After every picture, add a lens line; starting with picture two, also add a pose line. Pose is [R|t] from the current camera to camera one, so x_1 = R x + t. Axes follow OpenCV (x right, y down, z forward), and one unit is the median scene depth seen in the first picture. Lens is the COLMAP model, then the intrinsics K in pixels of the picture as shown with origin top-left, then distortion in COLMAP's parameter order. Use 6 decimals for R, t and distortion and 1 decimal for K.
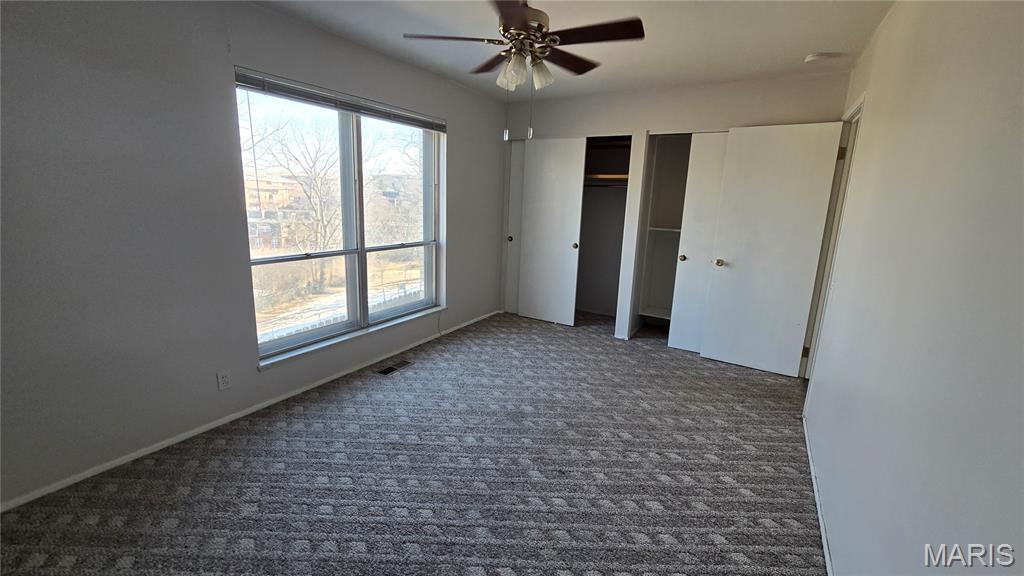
lens RADIAL K [[418.2, 0, 509.9], [0, 418.2, 286.5], [0, 0, 1]] dist [-0.006029, -0.000013]
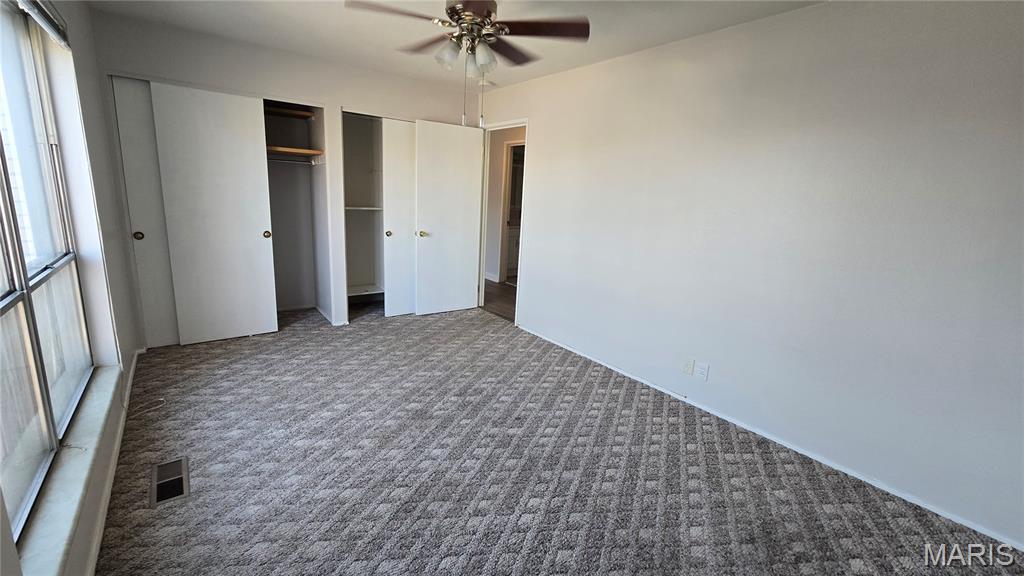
lens RADIAL K [[418.2, 0, 511.5], [0, 418.2, 287.2], [0, 0, 1]] dist [-0.006029, -0.000013]
pose [[0.359565, -0.223931, 0.905852, -0.578330], [0.158973, 0.971286, 0.177005, -0.088020], [-0.919479, 0.080361, 0.384839, 0.347435]]
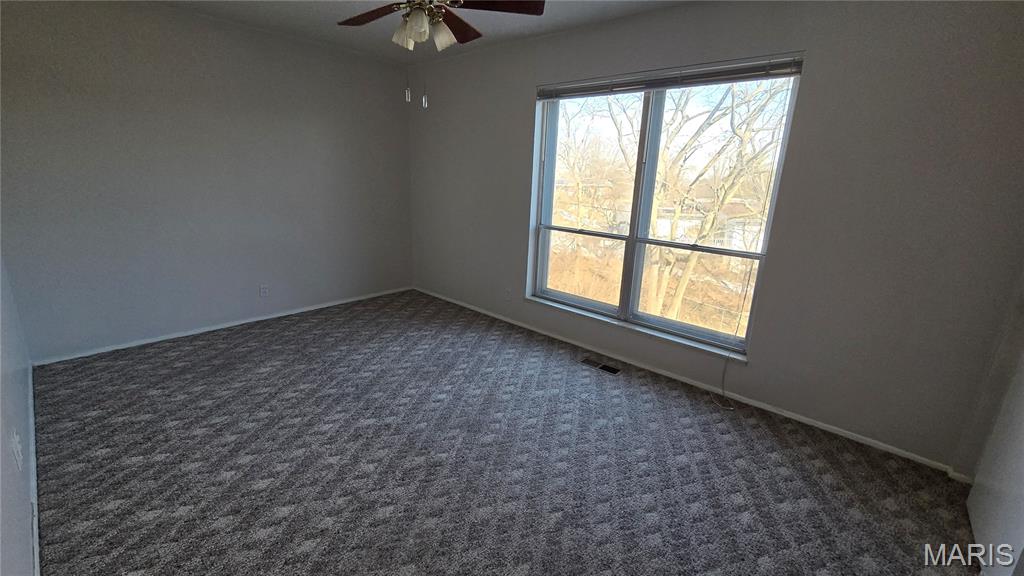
lens RADIAL K [[418.2, 0, 514.4], [0, 418.2, 286.1], [0, 0, 1]] dist [-0.006029, -0.000013]
pose [[-0.177816, 0.214437, -0.960416, 0.623560], [-0.253305, 0.933108, 0.255238, -0.162926], [0.950904, 0.288664, -0.111604, 0.898680]]
